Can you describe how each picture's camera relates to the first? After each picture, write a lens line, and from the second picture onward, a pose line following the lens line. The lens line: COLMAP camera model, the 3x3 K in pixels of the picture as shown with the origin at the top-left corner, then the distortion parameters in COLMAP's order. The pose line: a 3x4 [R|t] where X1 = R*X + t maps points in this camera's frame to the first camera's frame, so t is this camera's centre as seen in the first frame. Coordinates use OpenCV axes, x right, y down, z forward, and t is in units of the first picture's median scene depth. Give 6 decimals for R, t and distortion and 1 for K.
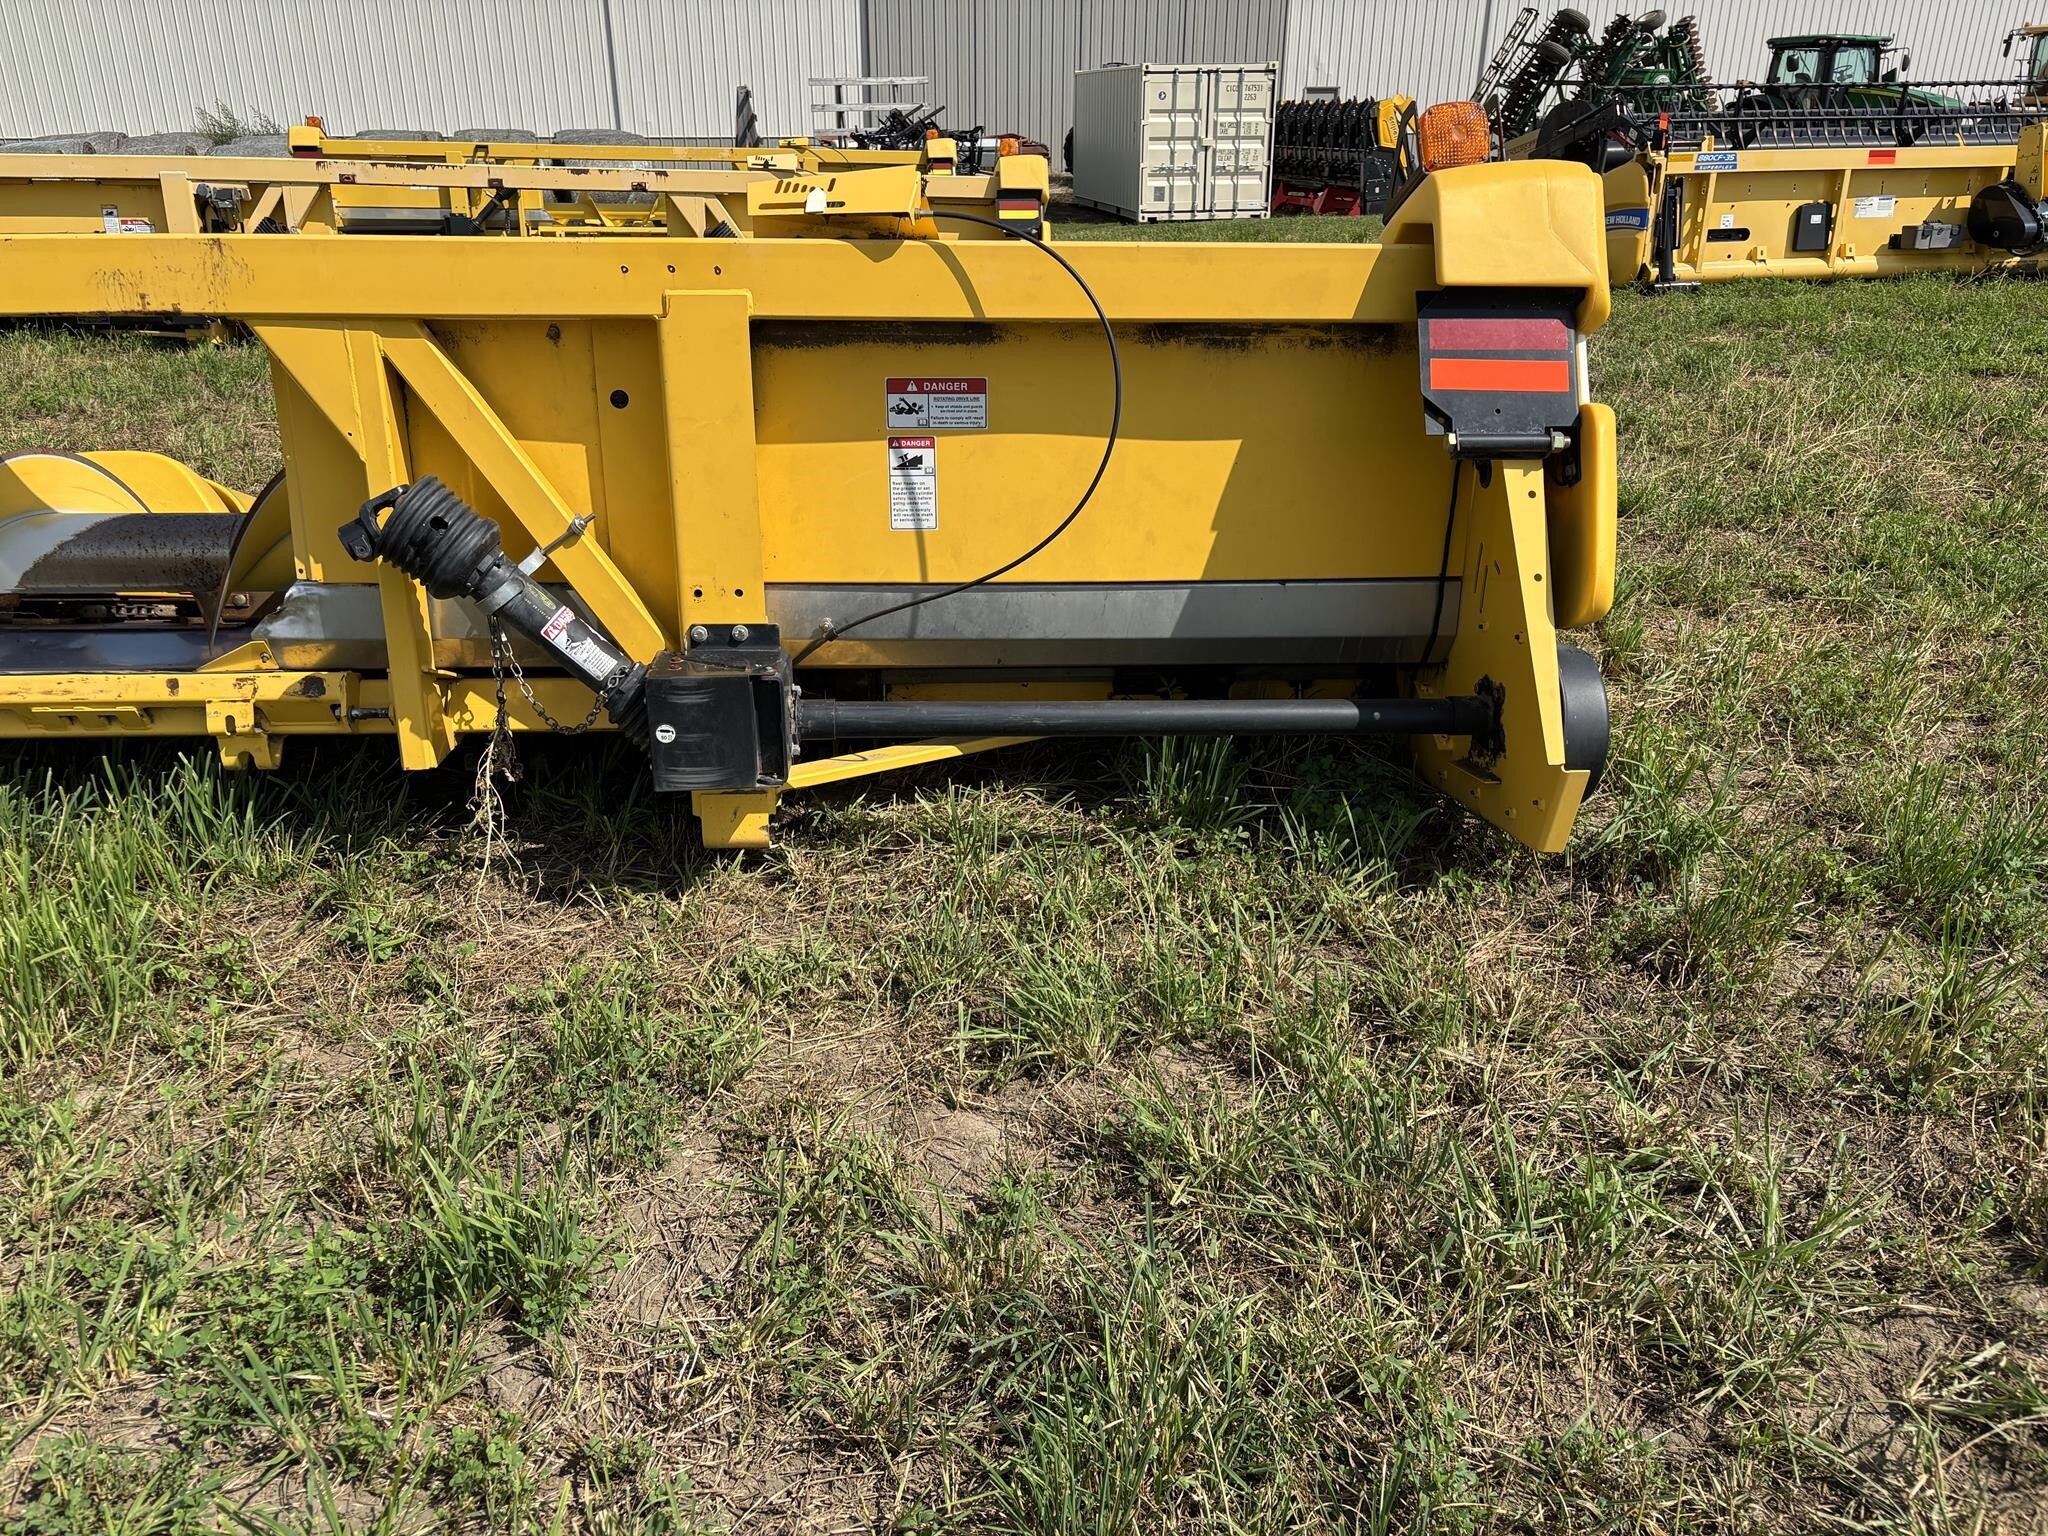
lens RADIAL K [[1541.9, 0, 1024.0], [0, 1541.9, 768.0], [0, 0, 1]] dist [0.045604, -0.049969]
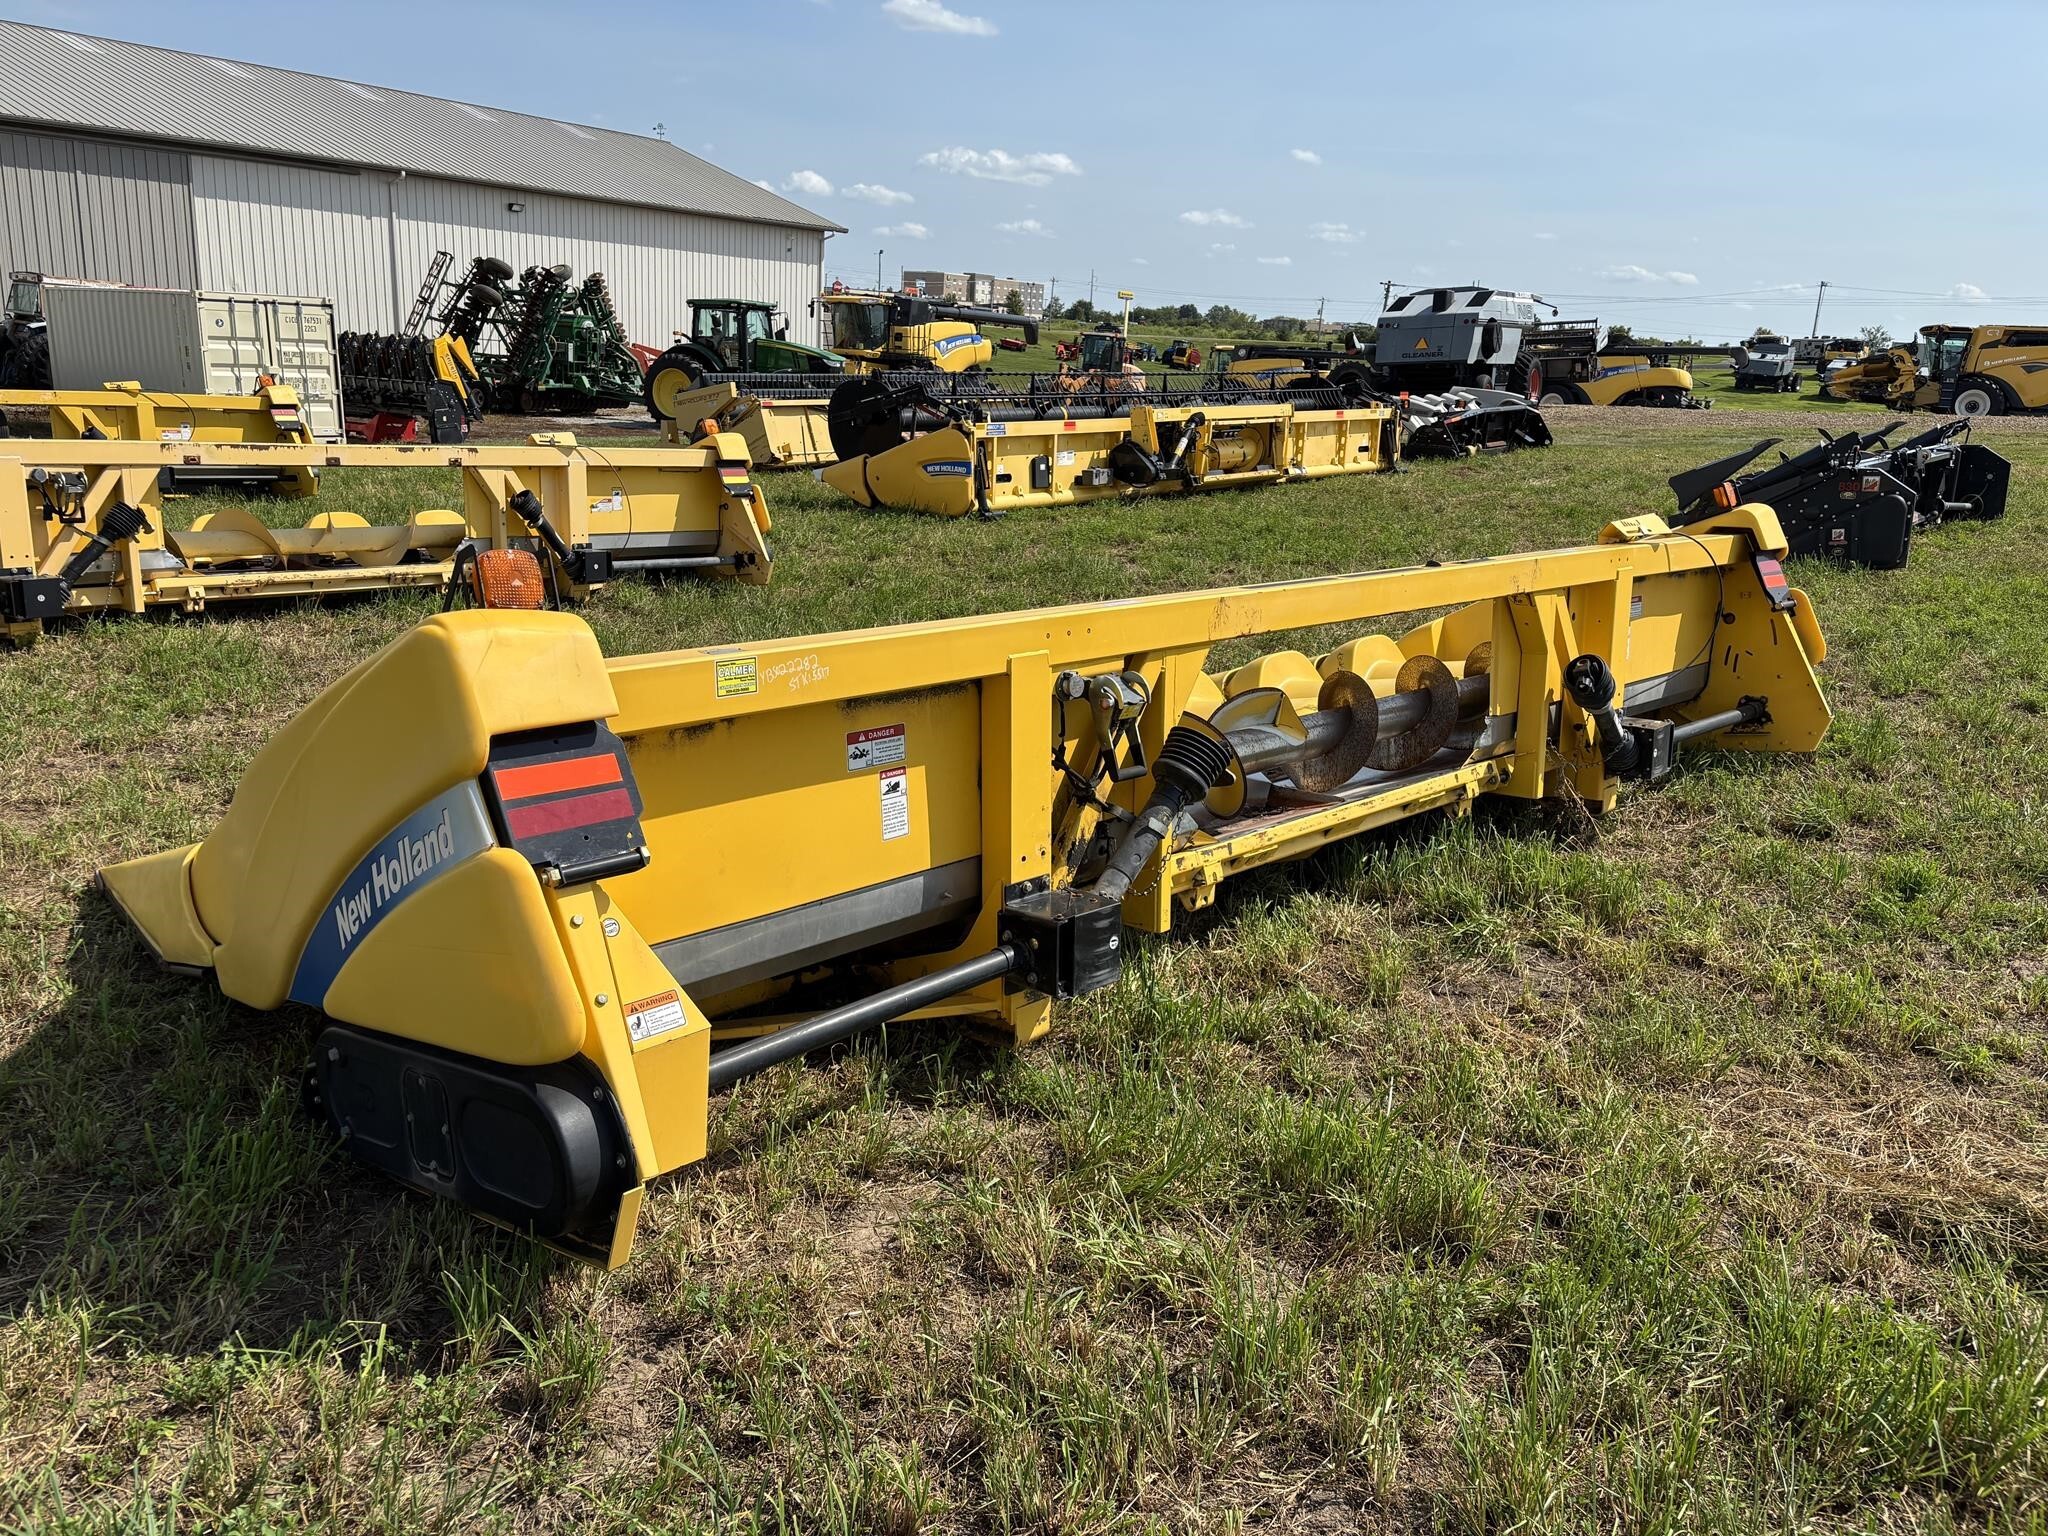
lens RADIAL K [[1553.0, 0, 1065.6], [0, 1553.0, 779.1], [0, 0, 1]] dist [0.004866, -0.003496]
pose [[0.710898, -0.147844, 0.687580, -0.539919], [0.224942, 0.974098, -0.023119, -0.028069], [-0.666352, 0.171100, 0.725741, -0.026017]]
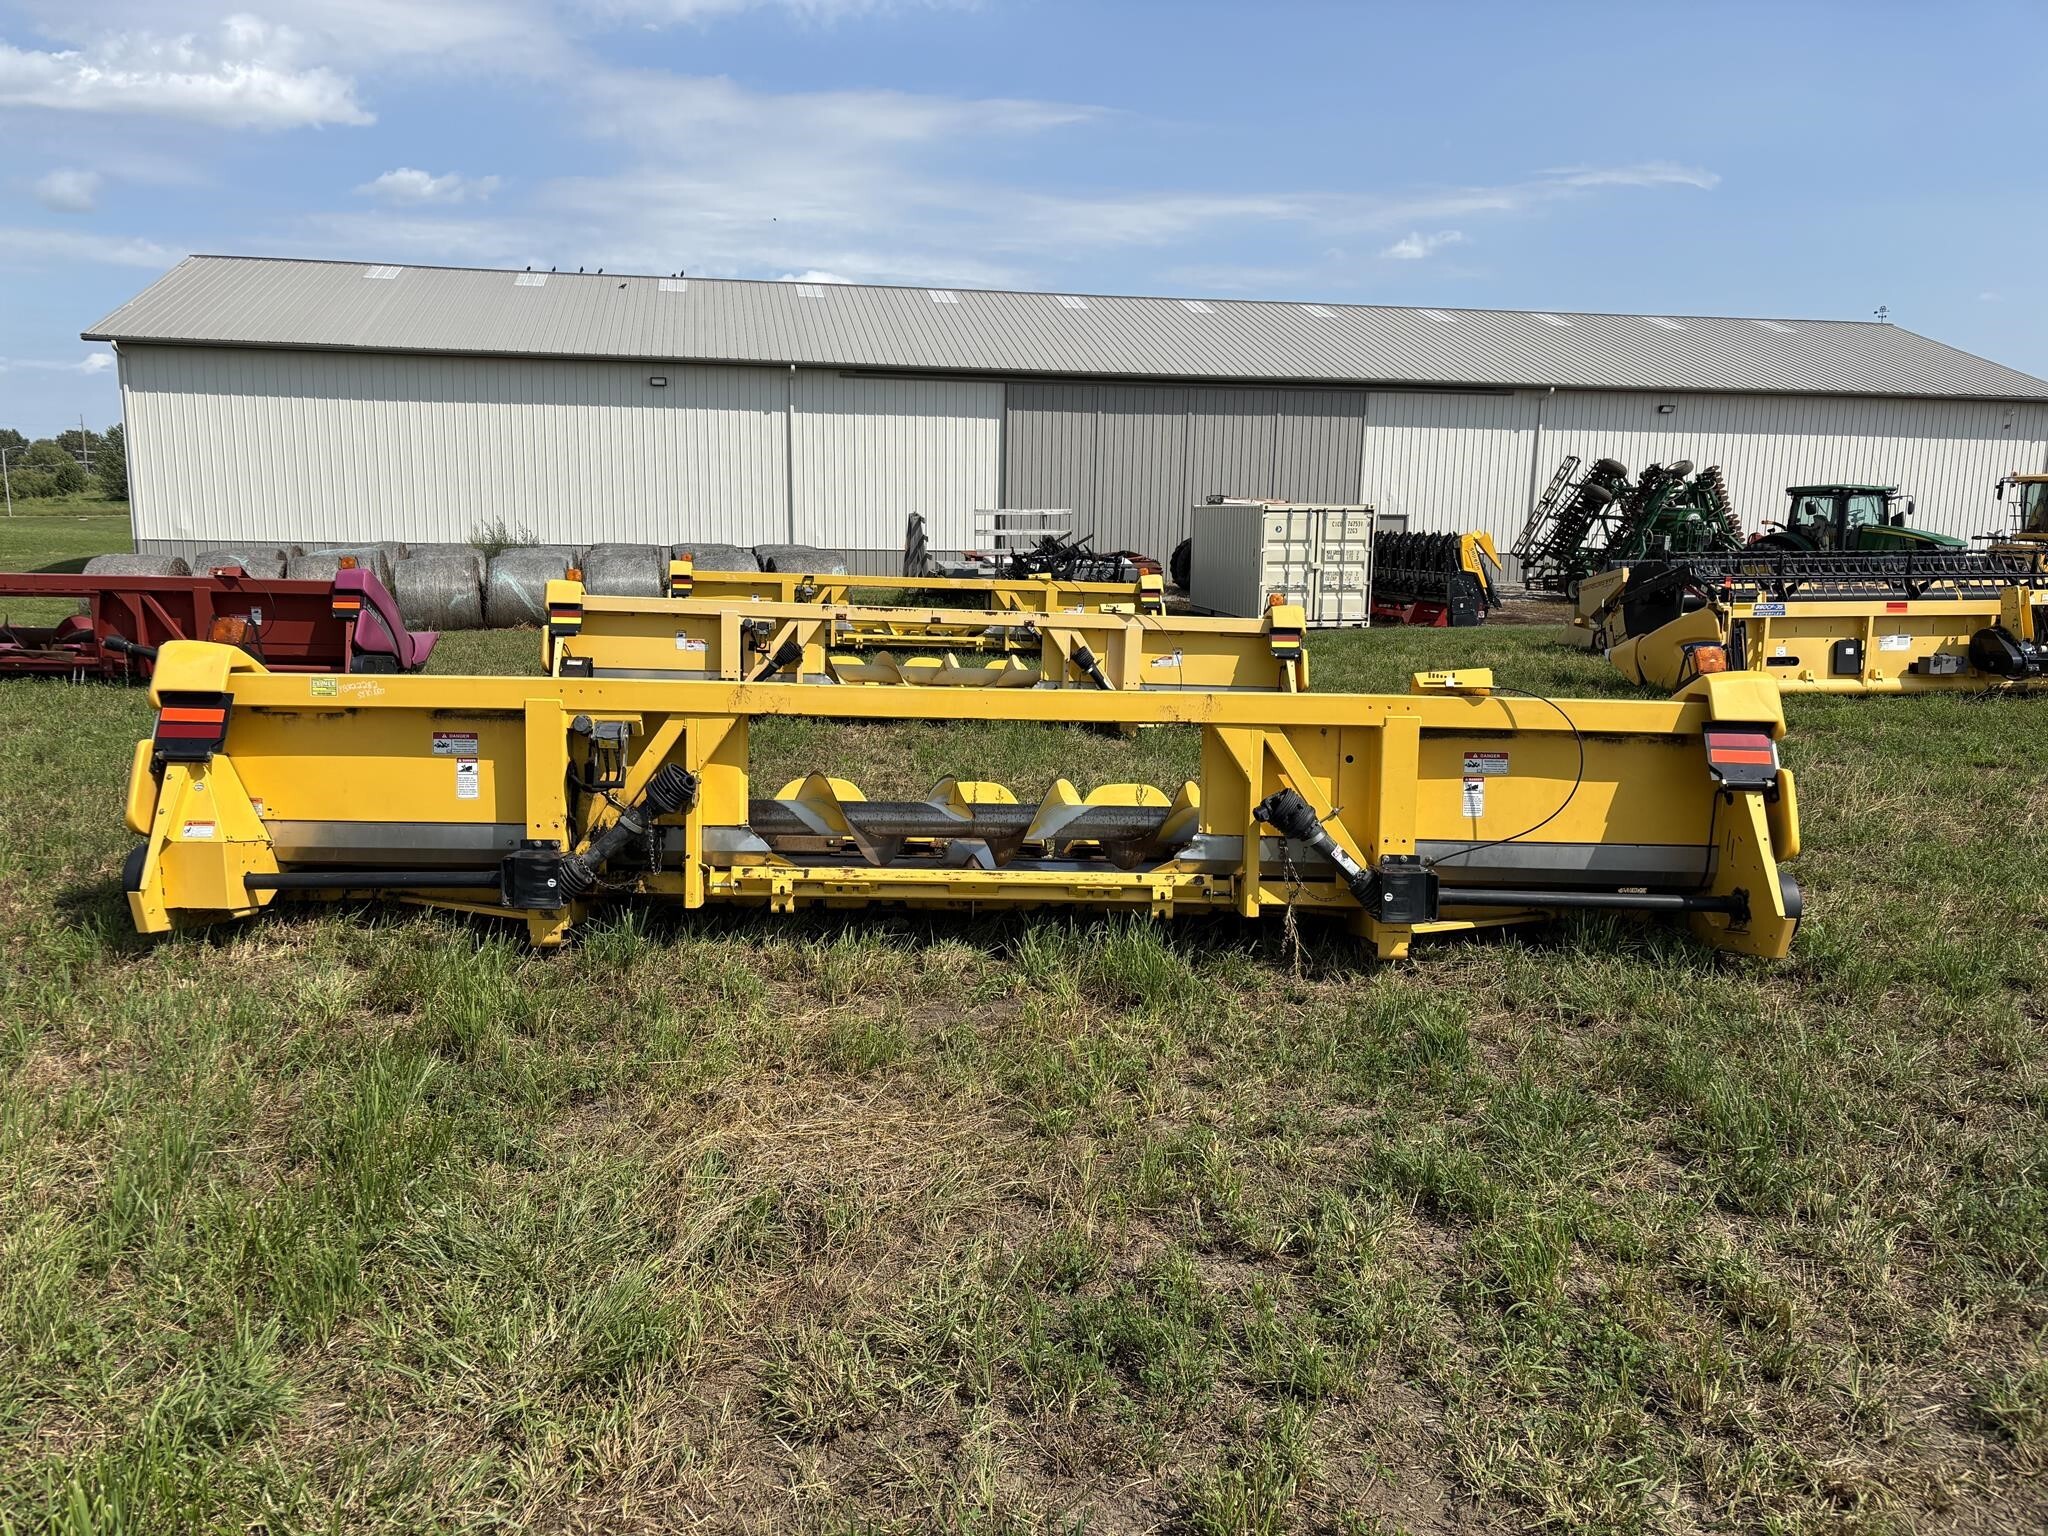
lens RADIAL K [[1557.0, 0, 1024.0], [0, 1557.0, 768.0], [0, 0, 1]] dist [0.058133, -0.064090]
pose [[0.999421, 0.020828, -0.026899, -0.156751], [-0.026573, 0.971646, -0.234943, 0.077760], [0.021242, 0.235521, 0.971637, -0.294651]]
